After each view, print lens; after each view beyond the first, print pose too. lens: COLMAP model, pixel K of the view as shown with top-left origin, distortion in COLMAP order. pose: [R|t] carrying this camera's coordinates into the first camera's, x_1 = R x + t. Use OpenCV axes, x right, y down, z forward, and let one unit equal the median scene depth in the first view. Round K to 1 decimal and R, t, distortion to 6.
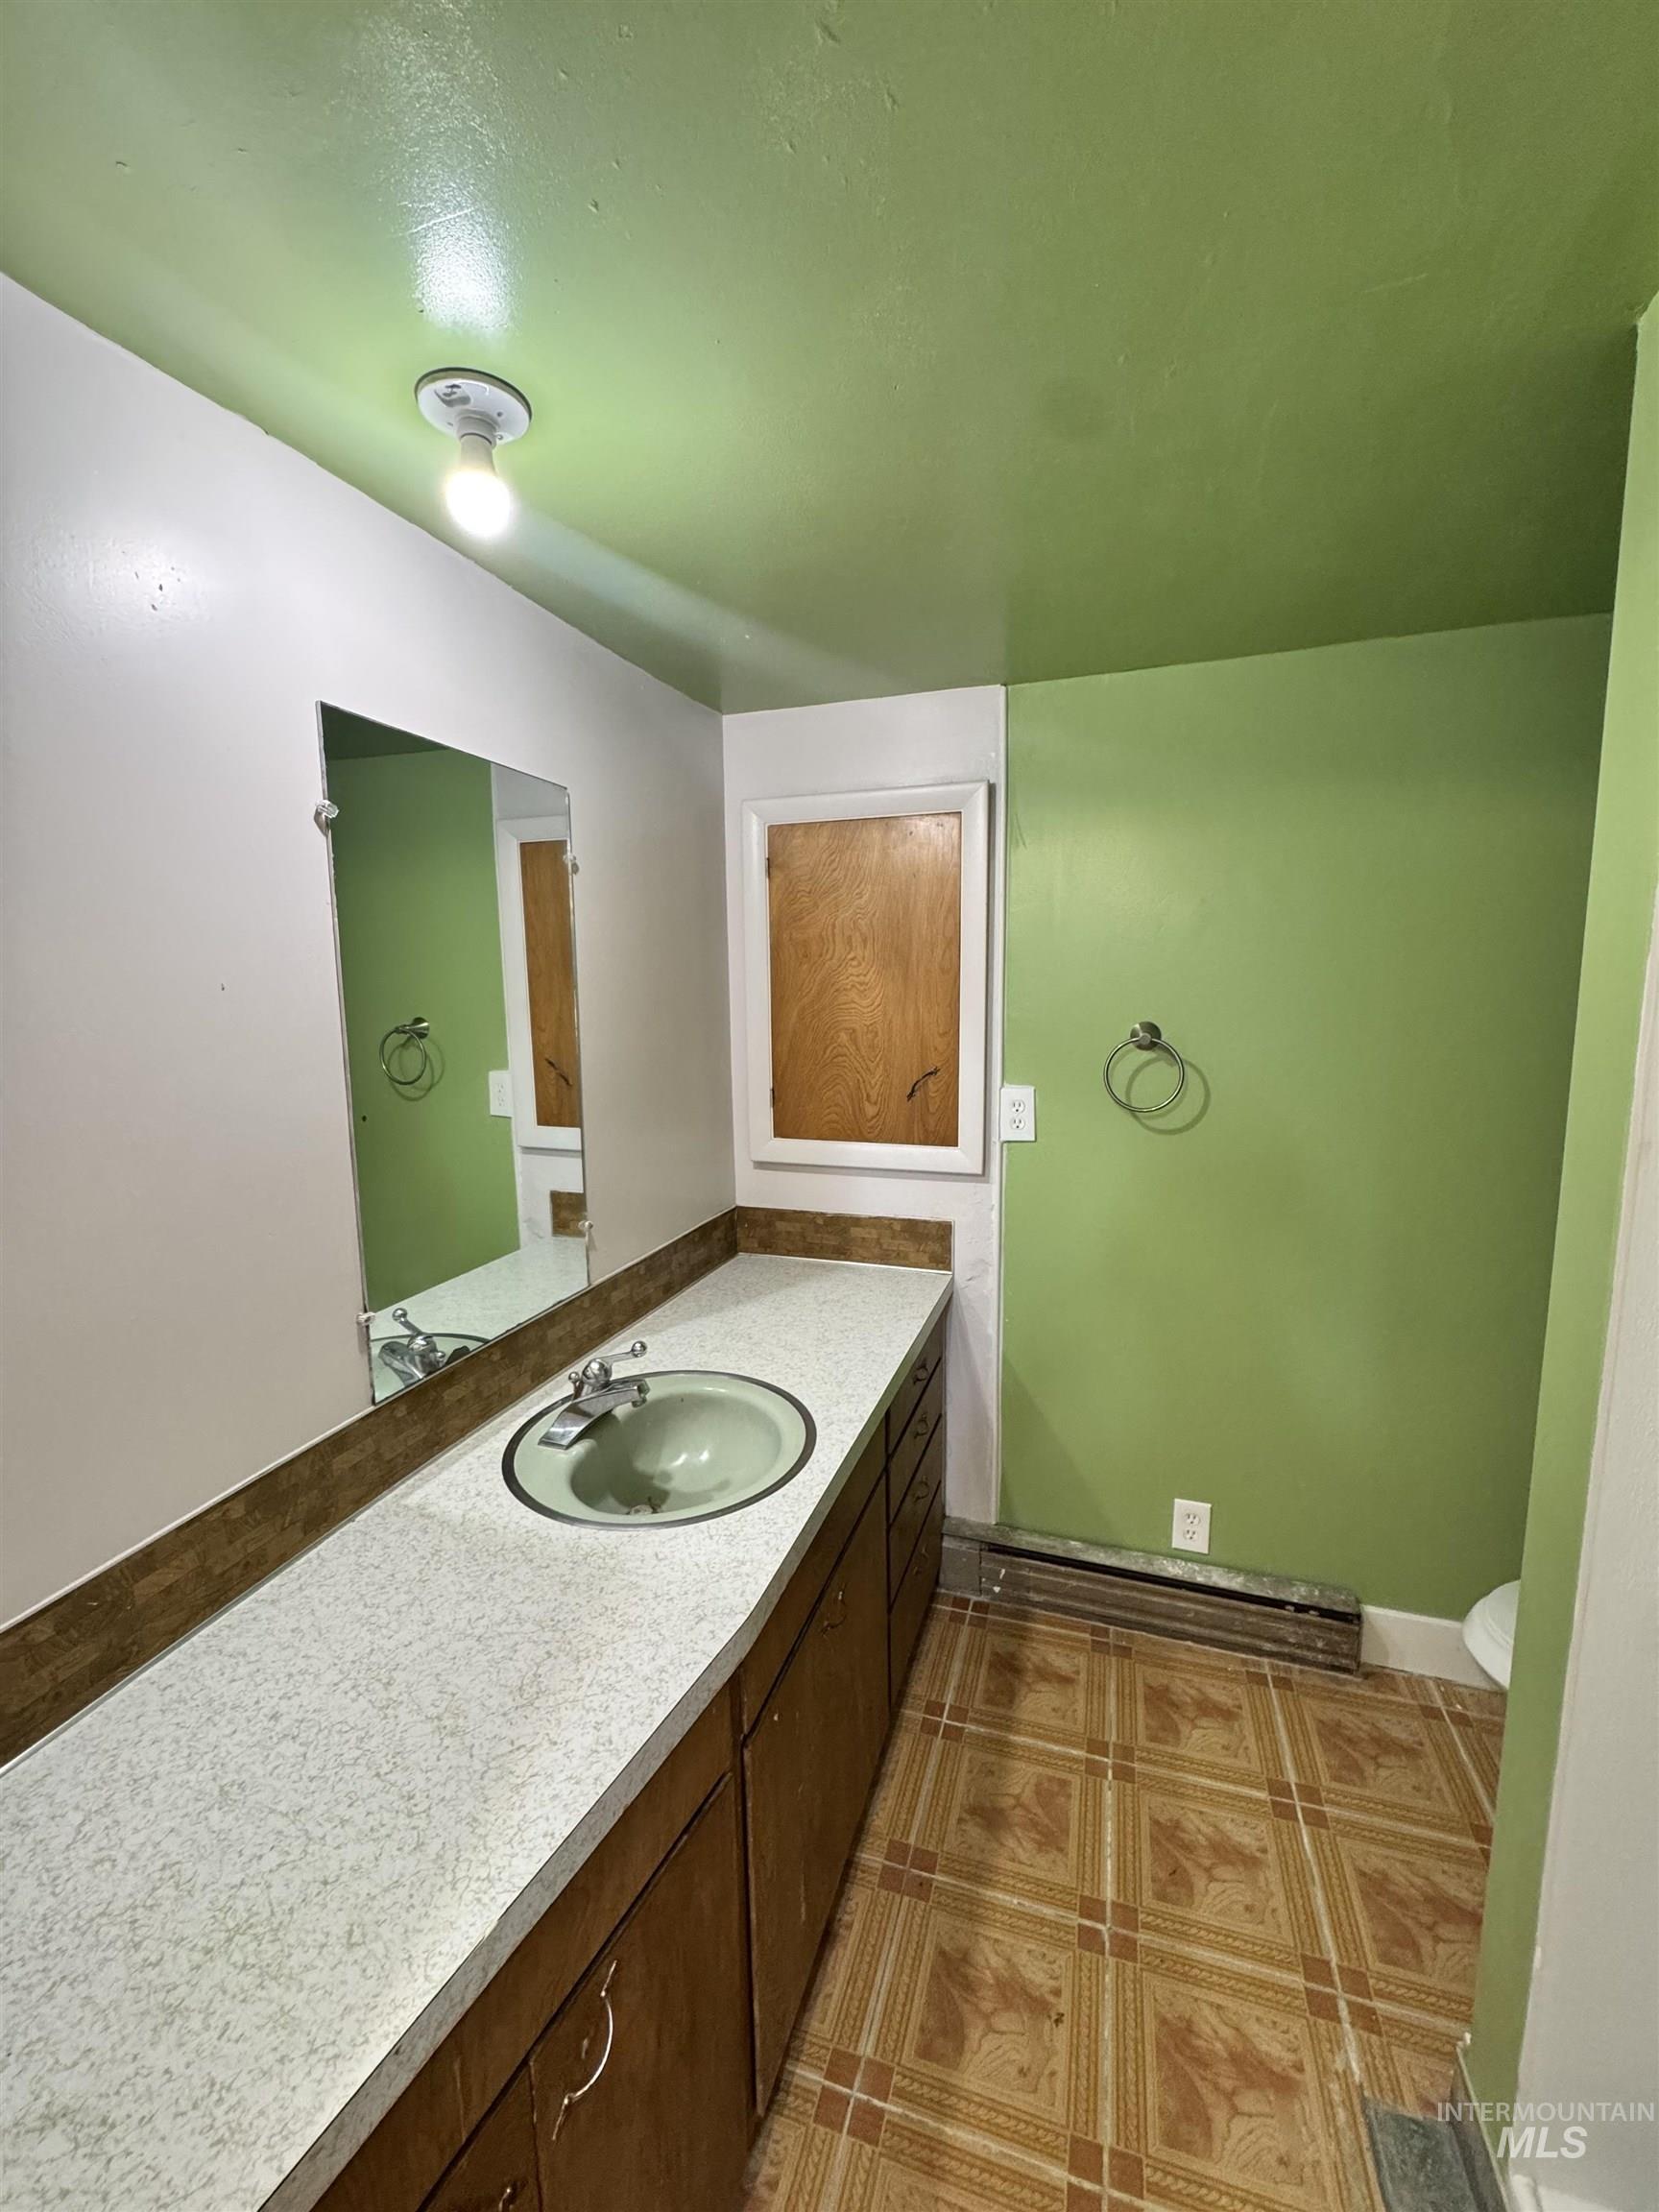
lens RADIAL K [[882.7, 0, 834.9], [0, 882.7, 1108.9], [0, 0, 1]] dist [-0.001123, 0.000539]
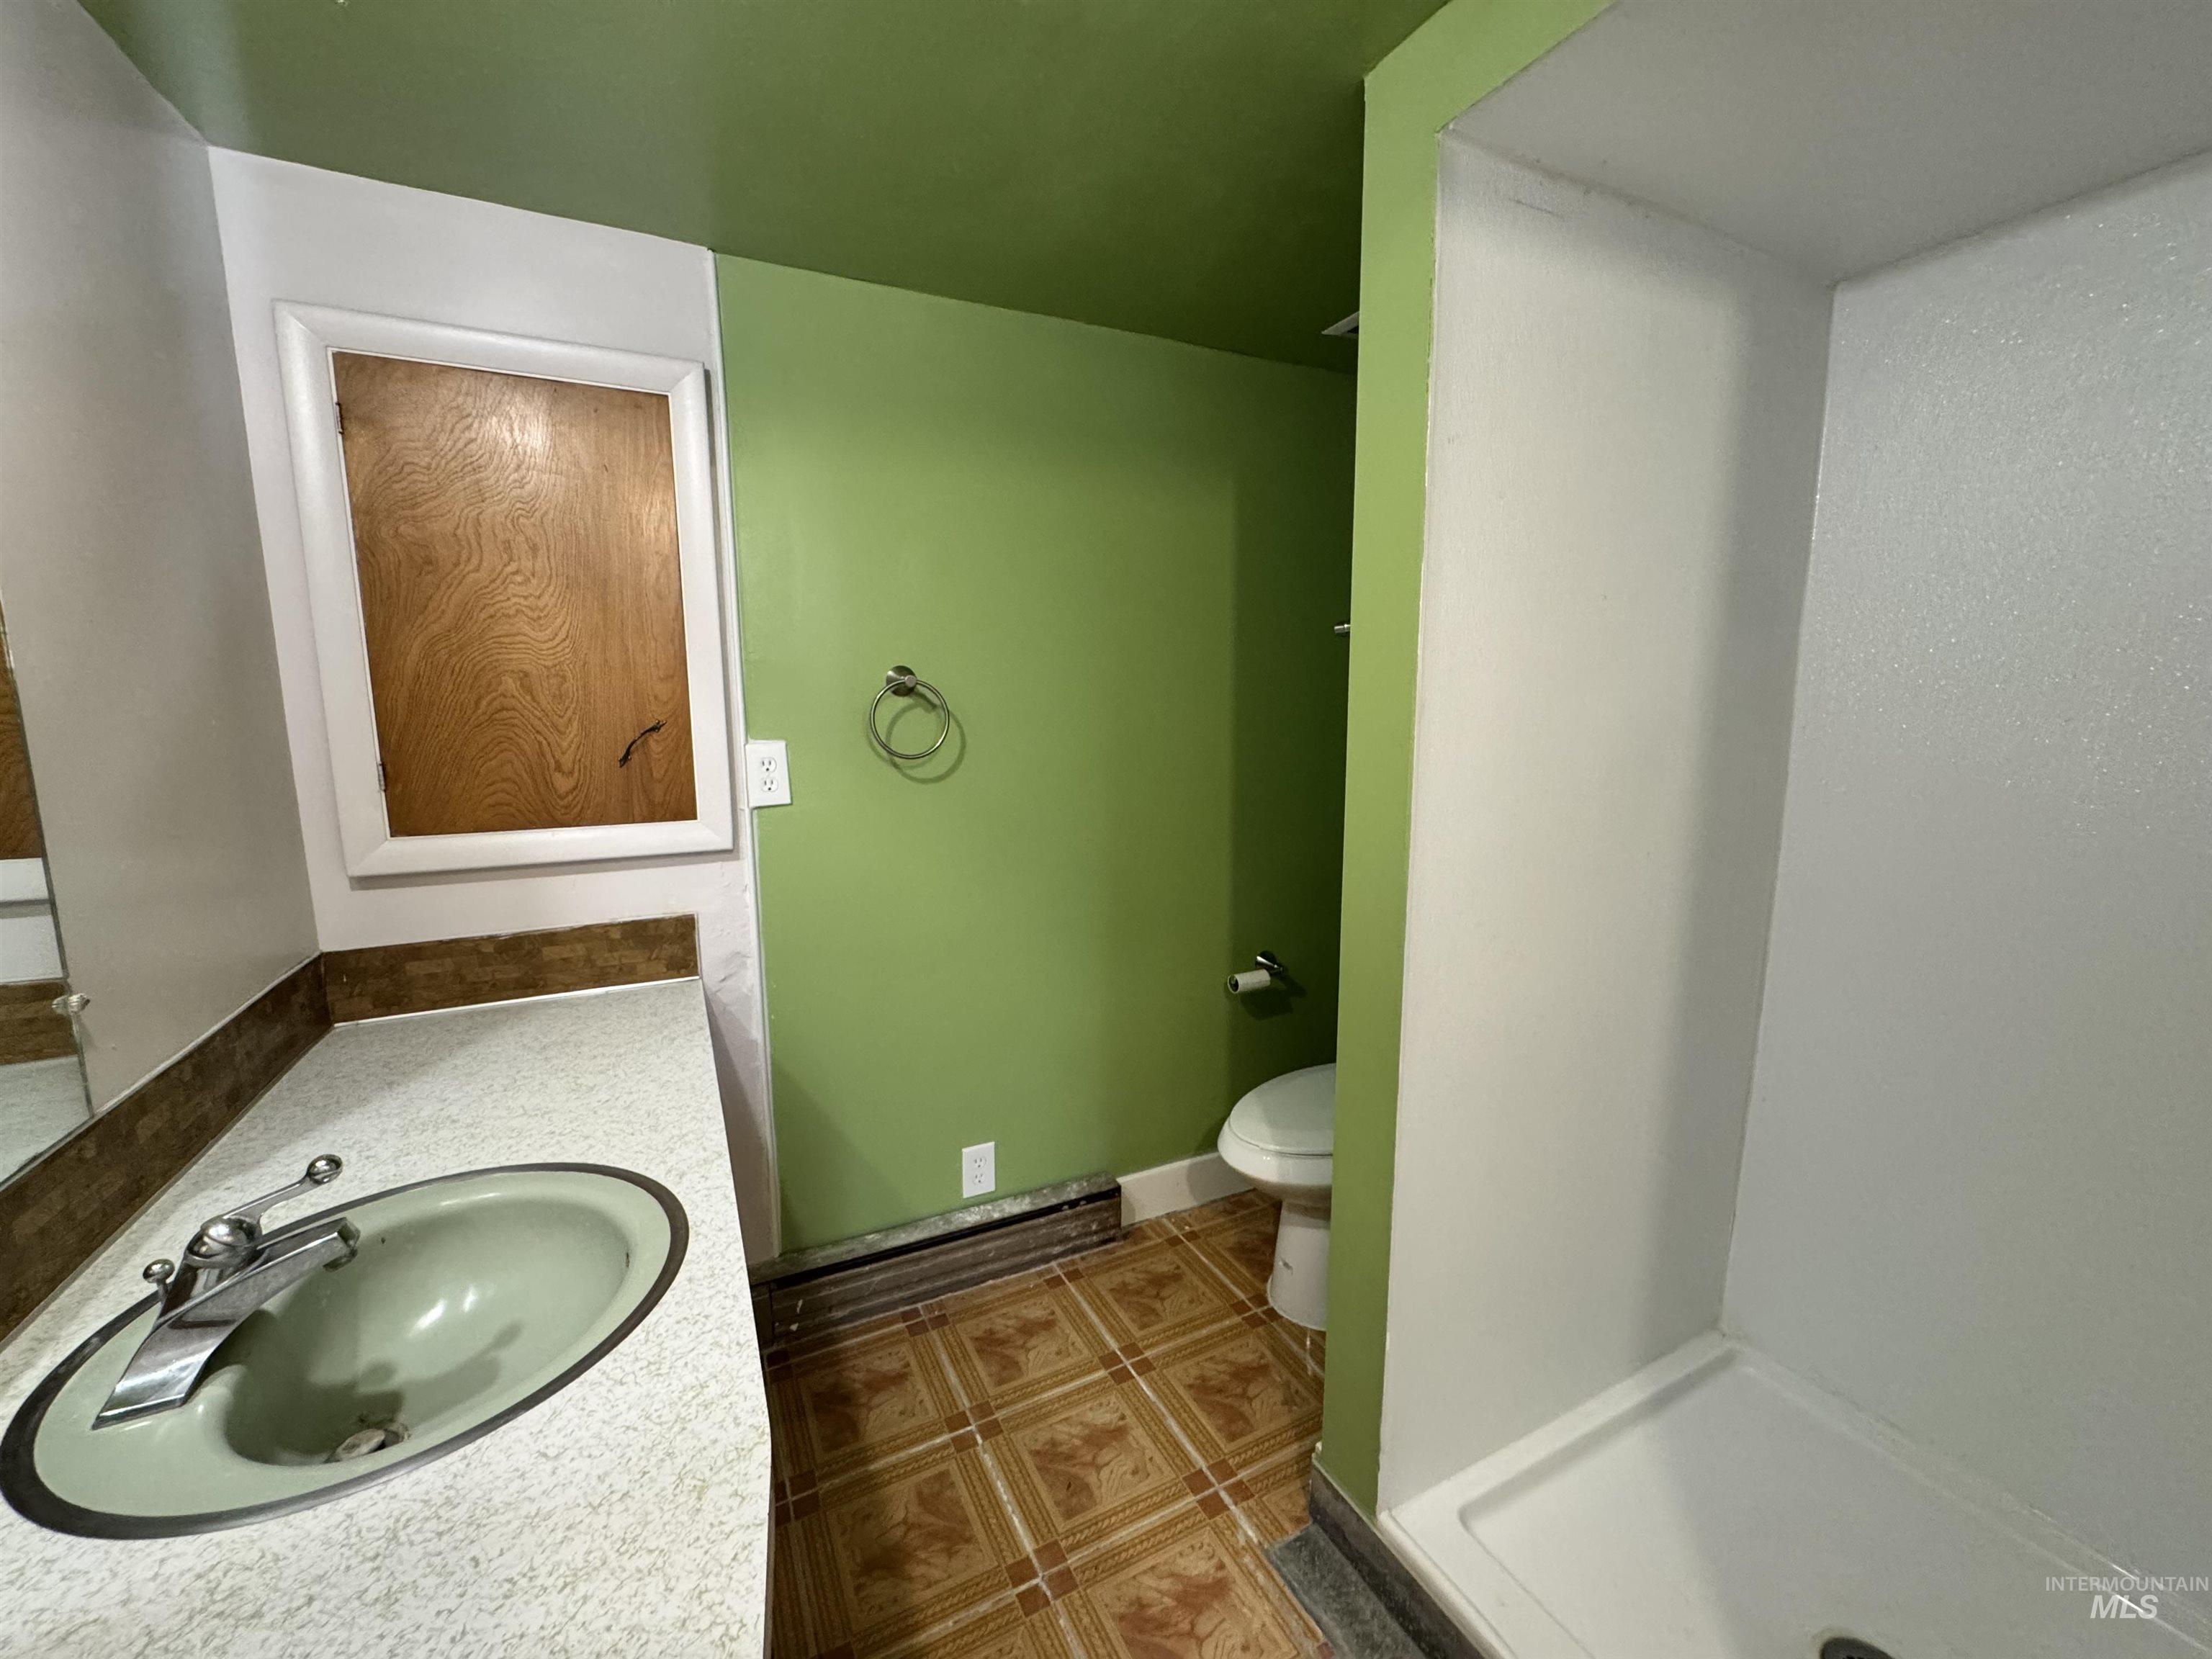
lens RADIAL K [[882.7, 0, 1106.1], [0, 882.7, 829.6], [0, 0, 1]] dist [-0.001123, 0.000539]
pose [[0.708213, -0.097514, 0.699232, -0.182094], [0.093373, 0.994652, 0.044140, 0.057474], [-0.699797, 0.034029, 0.713531, 0.176496]]
